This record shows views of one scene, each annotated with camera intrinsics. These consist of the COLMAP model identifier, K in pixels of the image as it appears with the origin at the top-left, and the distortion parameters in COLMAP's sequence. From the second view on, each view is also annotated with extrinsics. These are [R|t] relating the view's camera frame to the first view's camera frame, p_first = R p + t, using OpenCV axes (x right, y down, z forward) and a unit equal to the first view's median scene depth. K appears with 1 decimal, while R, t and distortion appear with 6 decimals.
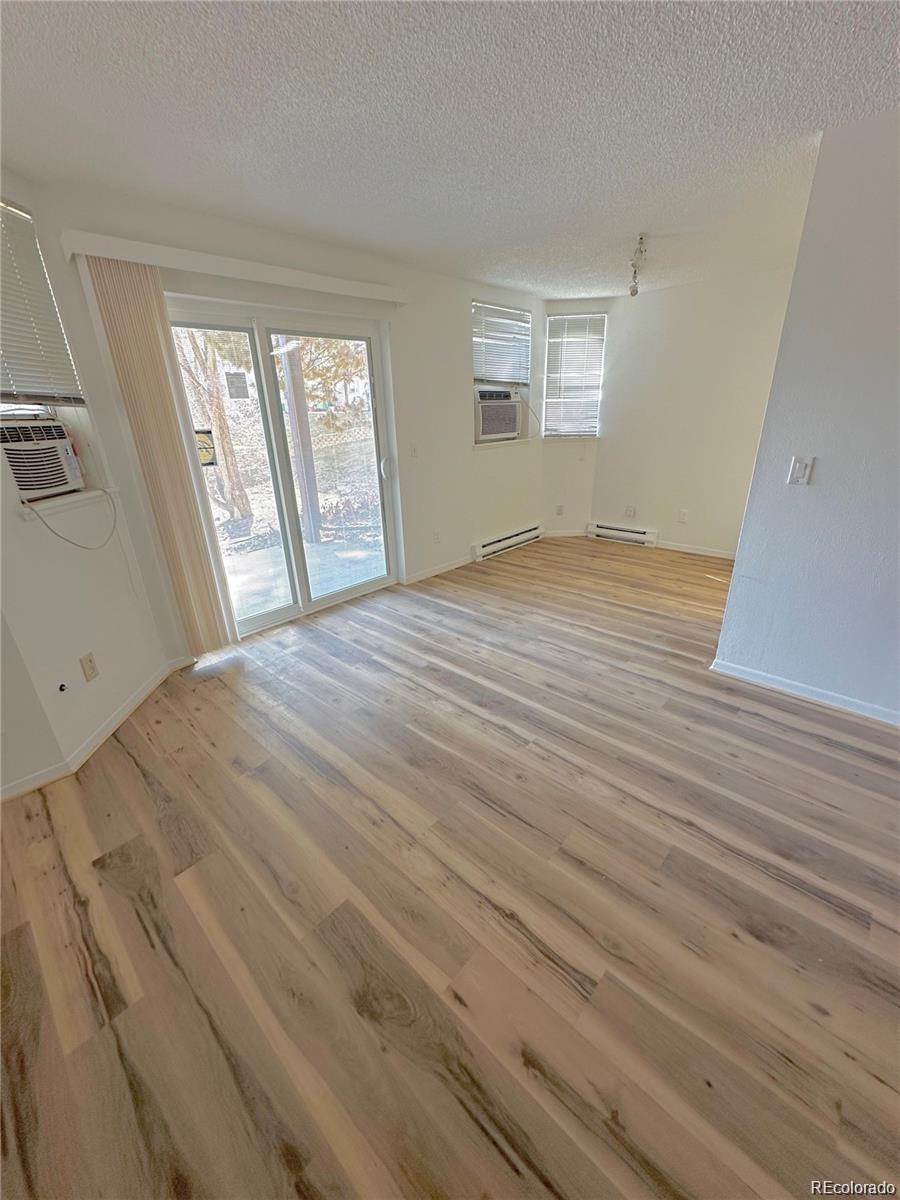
lens RADIAL K [[476.3, 0, 450.0], [0, 476.3, 600.0], [0, 0, 1]] dist [-0.001348, 0.000535]
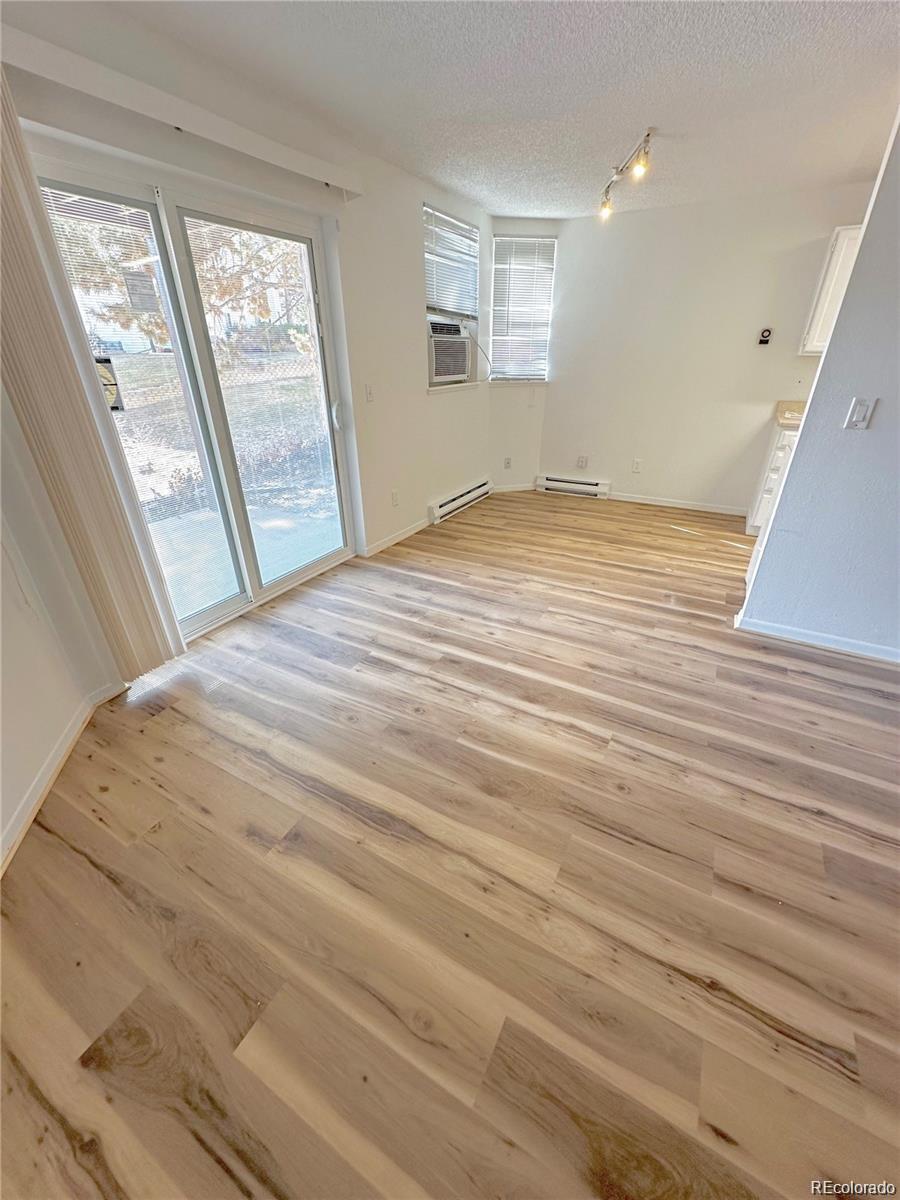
lens RADIAL K [[476.3, 0, 450.0], [0, 476.3, 600.0], [0, 0, 1]] dist [-0.001348, 0.000535]
pose [[0.970225, -0.090541, 0.224646, -0.208378], [0.069348, 0.992516, 0.100518, -0.043963], [-0.232066, -0.081946, 0.969242, 0.188919]]
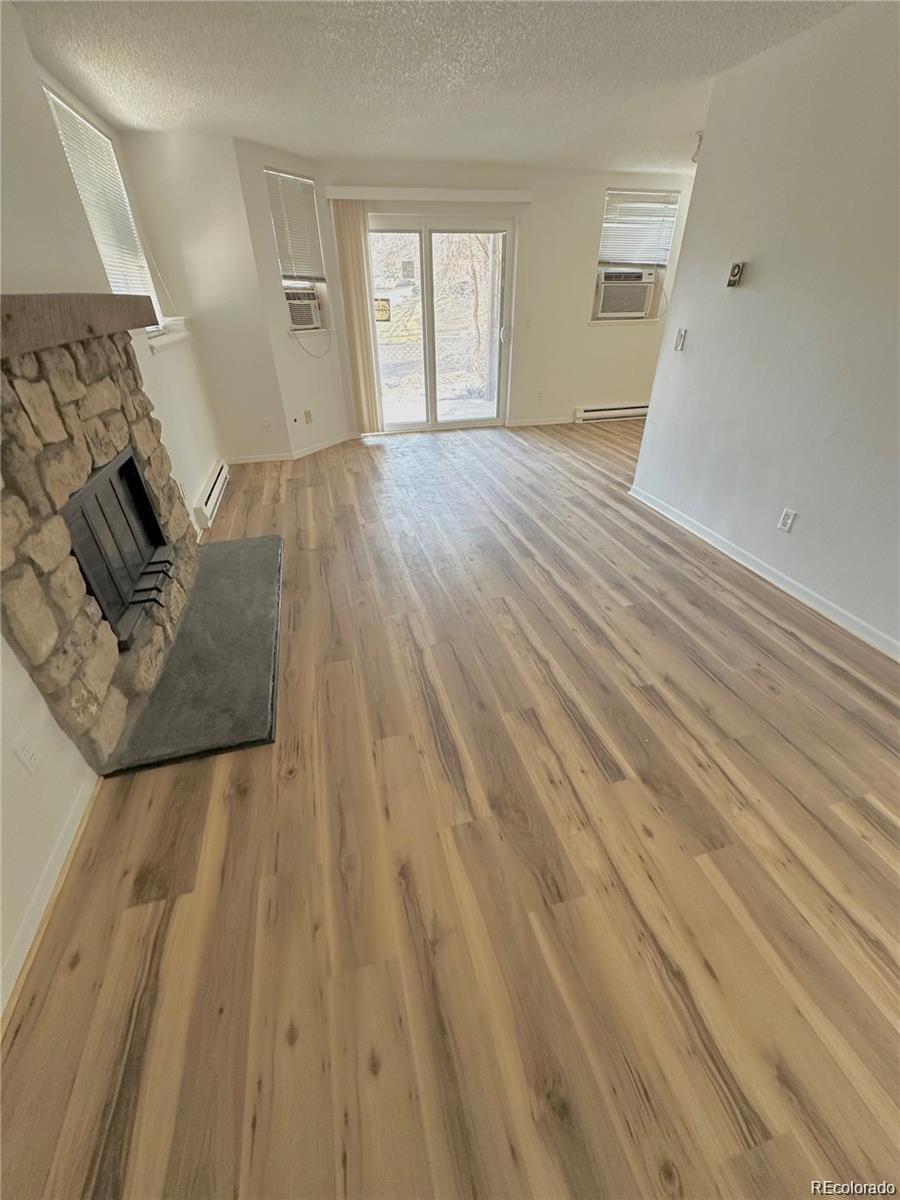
lens RADIAL K [[476.3, 0, 450.0], [0, 476.3, 600.0], [0, 0, 1]] dist [-0.001348, 0.000535]
pose [[0.847222, 0.305249, -0.434785, 0.748792], [-0.212816, 0.944911, 0.248701, 0.193698], [0.486749, -0.118176, 0.865511, -0.500016]]
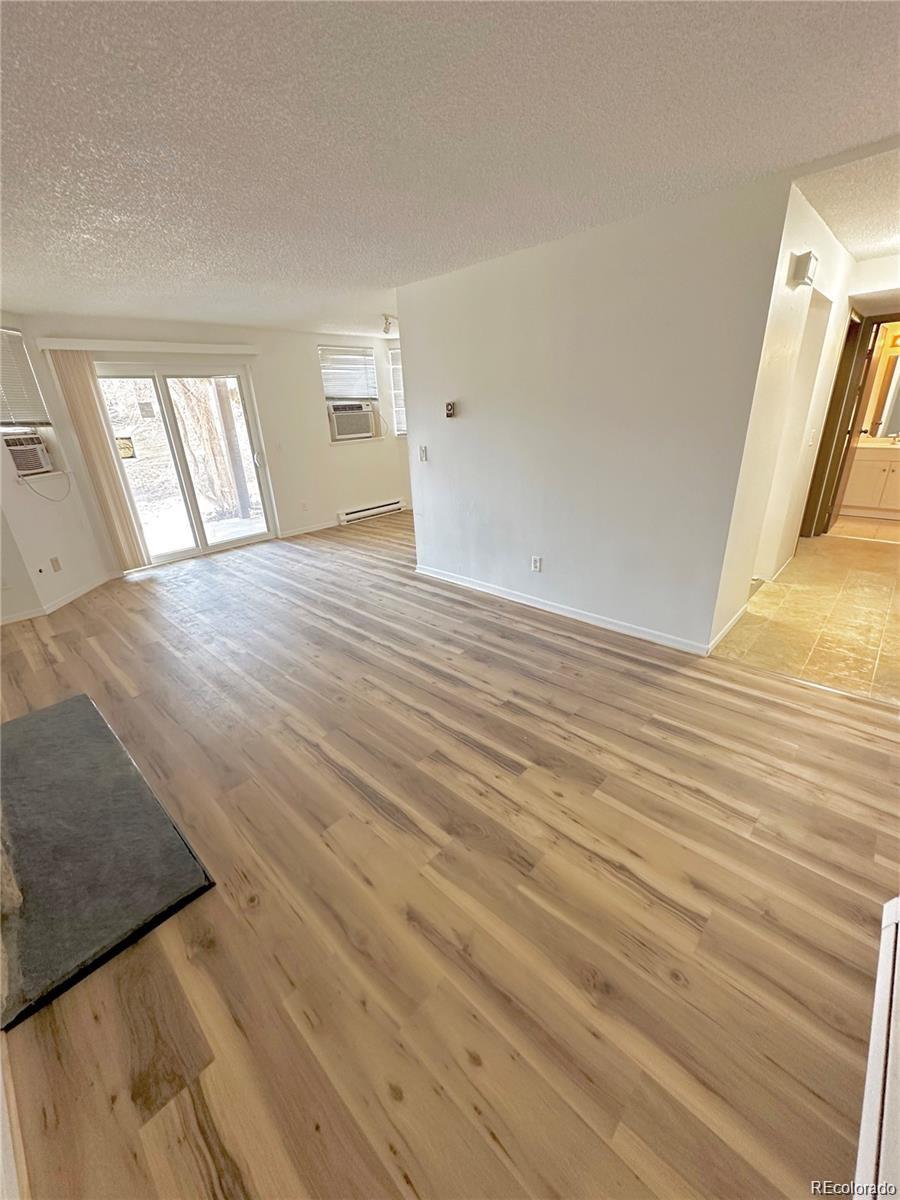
lens RADIAL K [[476.3, 0, 450.0], [0, 476.3, 600.0], [0, 0, 1]] dist [-0.001348, 0.000535]
pose [[0.999764, -0.012950, -0.017466, 0.644896], [0.013046, 0.999900, 0.005403, 0.224837], [0.017394, -0.005630, 0.999833, -0.665198]]
